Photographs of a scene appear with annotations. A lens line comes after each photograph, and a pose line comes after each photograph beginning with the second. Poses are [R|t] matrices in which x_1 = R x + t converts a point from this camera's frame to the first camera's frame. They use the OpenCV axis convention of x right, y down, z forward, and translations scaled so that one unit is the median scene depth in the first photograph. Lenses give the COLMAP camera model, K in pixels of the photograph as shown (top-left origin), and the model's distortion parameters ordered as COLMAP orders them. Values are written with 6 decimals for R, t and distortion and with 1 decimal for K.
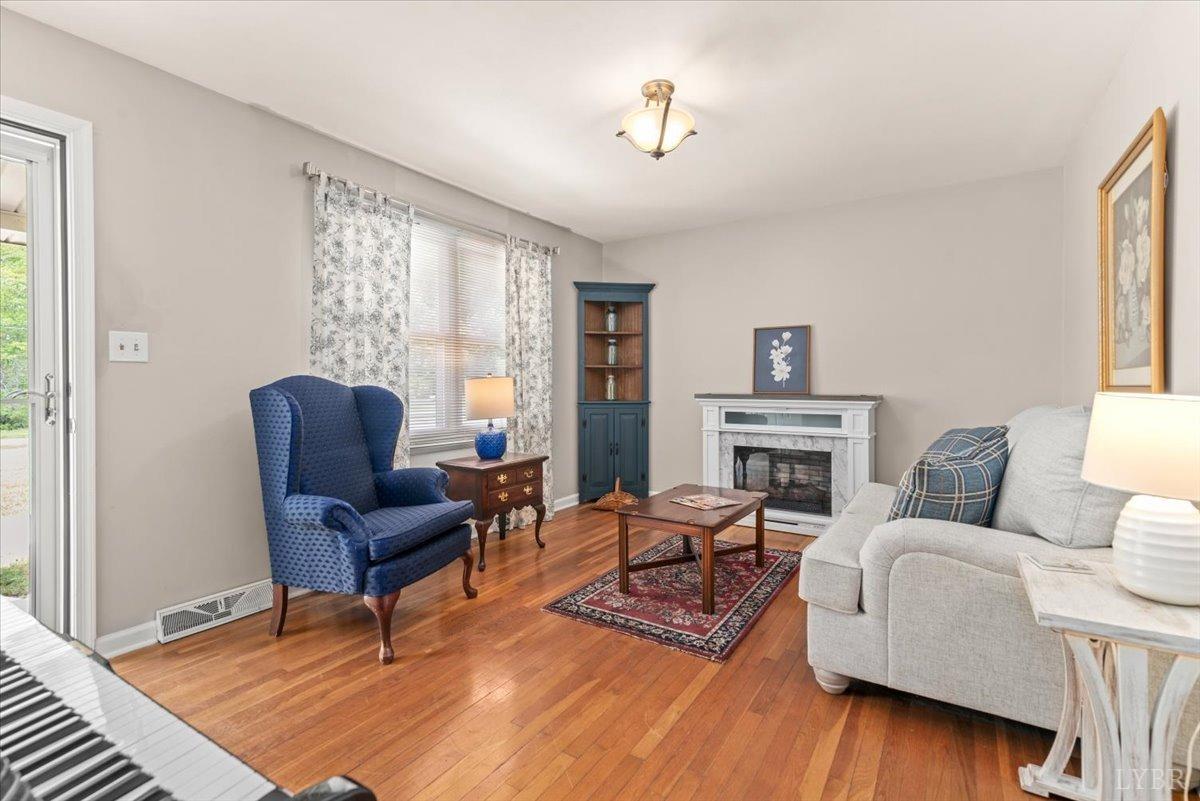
lens RADIAL K [[542.2, 0, 601.2], [0, 542.2, 389.9], [0, 0, 1]] dist [0.013363, 0.000131]
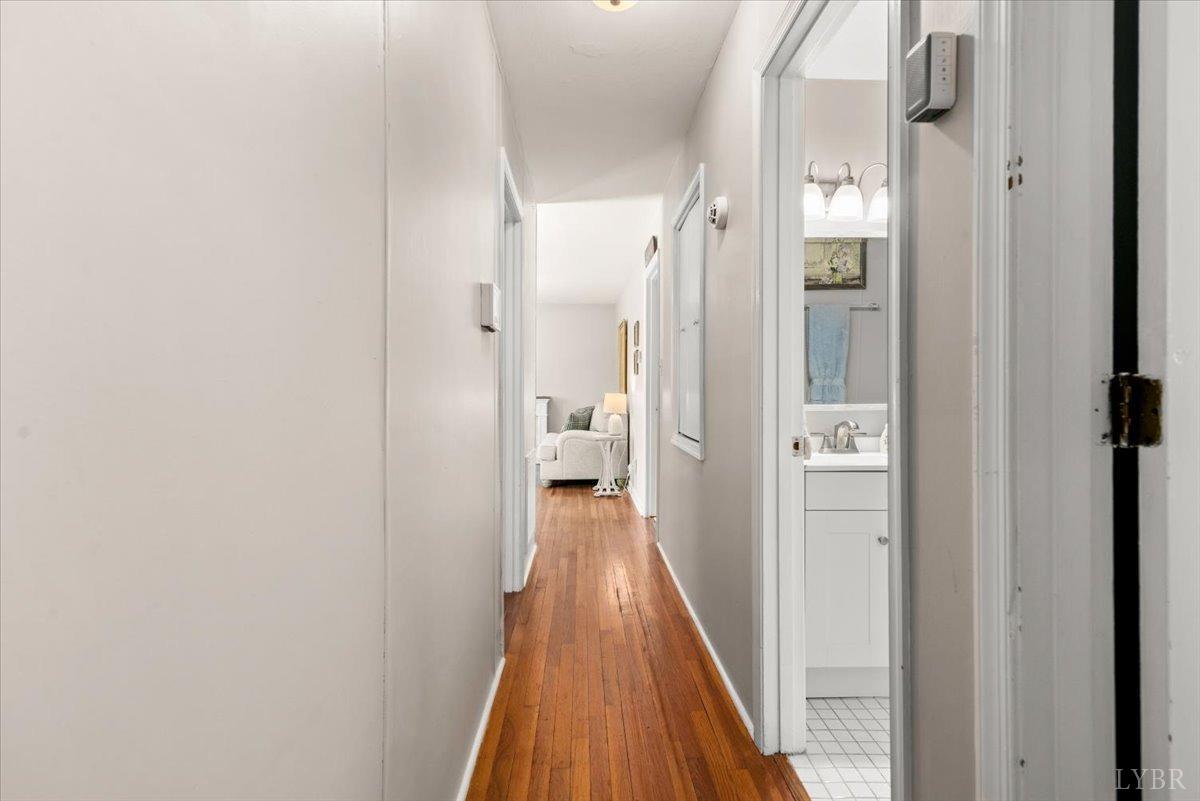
lens RADIAL K [[542.7, 0, 595.7], [0, 542.7, 400.4], [0, 0, 1]] dist [0.015729, -0.000027]
pose [[0.822228, -0.006244, 0.569124, -0.769090], [0.003471, 0.999976, 0.005957, 0.019199], [-0.569148, -0.002922, 0.822230, -1.183861]]
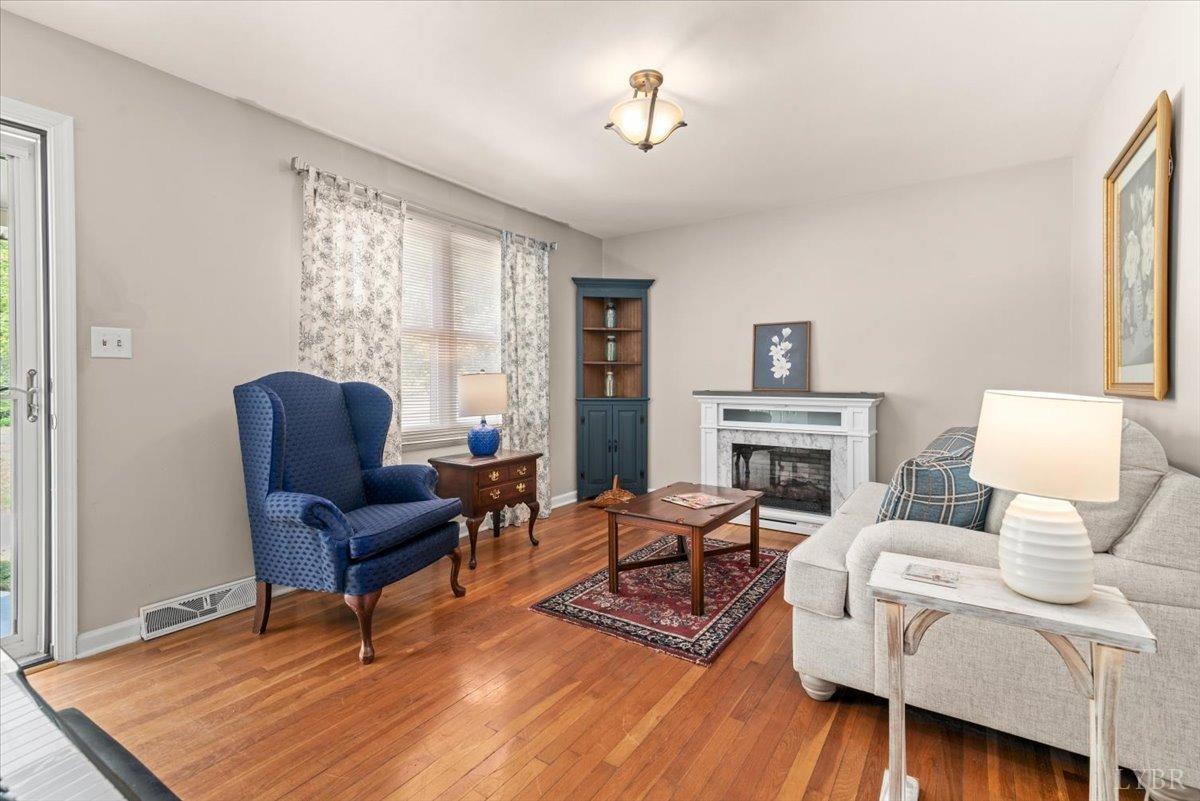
lens RADIAL K [[541.2, 0, 600.5], [0, 541.2, 387.7], [0, 0, 1]] dist [0.016647, -0.000161]
pose [[0.999796, 0.001624, -0.020150, 0.037611], [-0.001572, 0.999995, 0.002578, -0.000543], [0.020154, -0.002546, 0.999794, 0.016212]]
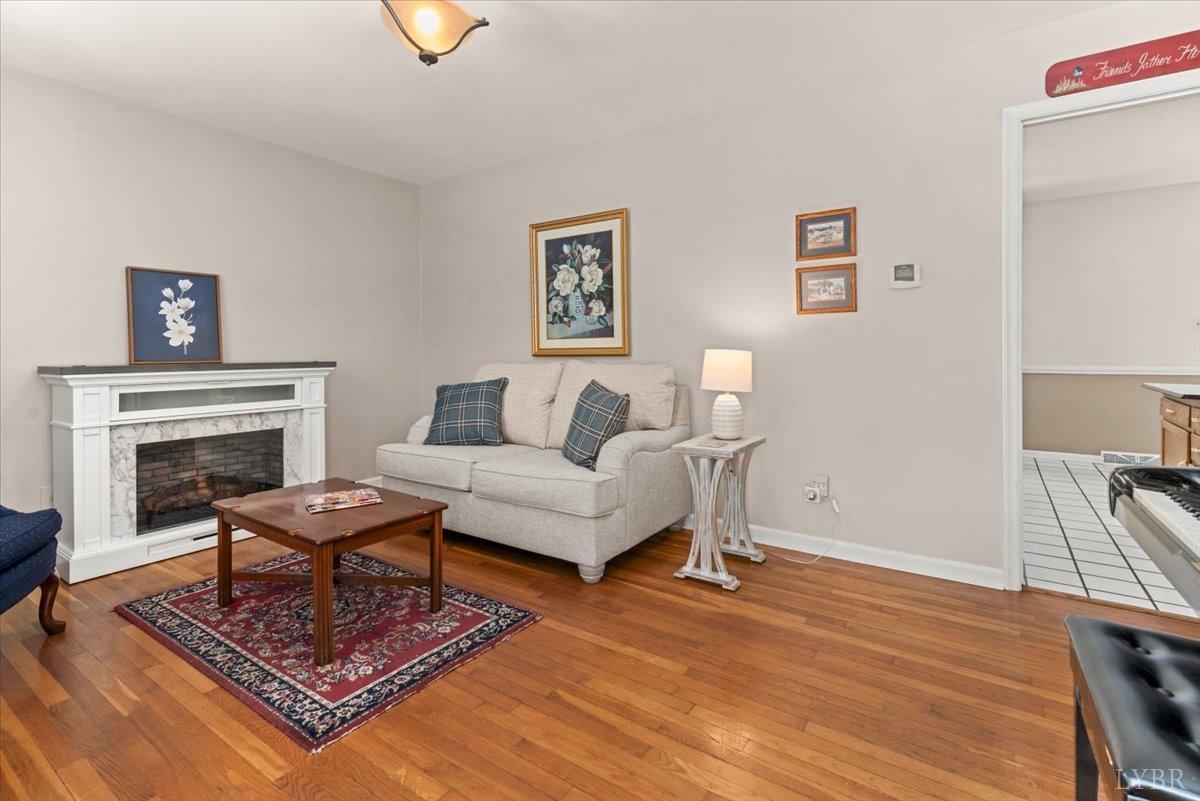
lens RADIAL K [[564.6, 0, 595.8], [0, 564.6, 353.2], [0, 0, 1]] dist [0.015806, -0.000126]
pose [[0.035106, -0.002784, 0.999380, -0.636224], [0.019431, 0.999809, 0.002102, 0.004009], [-0.999195, 0.019345, 0.035153, 0.646954]]
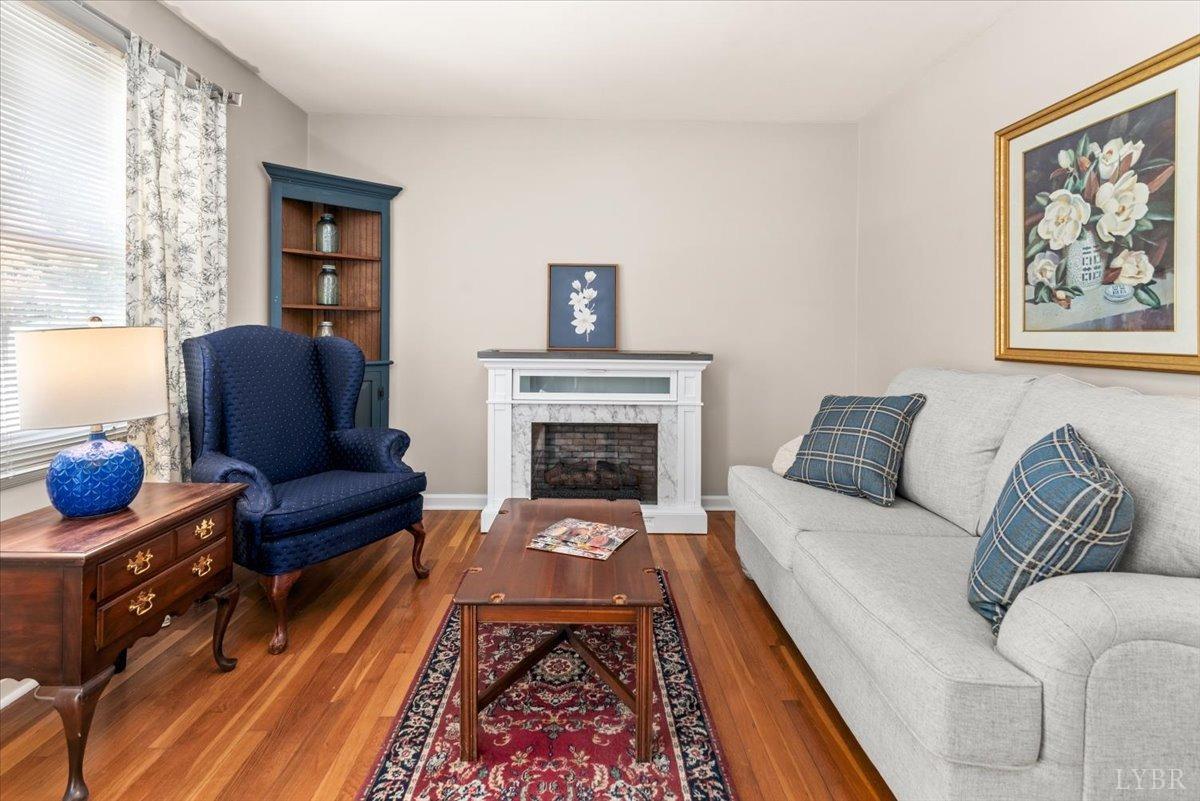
lens RADIAL K [[563.7, 0, 597.3], [0, 563.7, 331.9], [0, 0, 1]] dist [0.013867, -0.000153]
pose [[0.830538, 0.007097, 0.556916, -0.158058], [-0.004470, 0.999972, -0.006076, -0.021846], [-0.556943, 0.002556, 0.830546, 0.494524]]
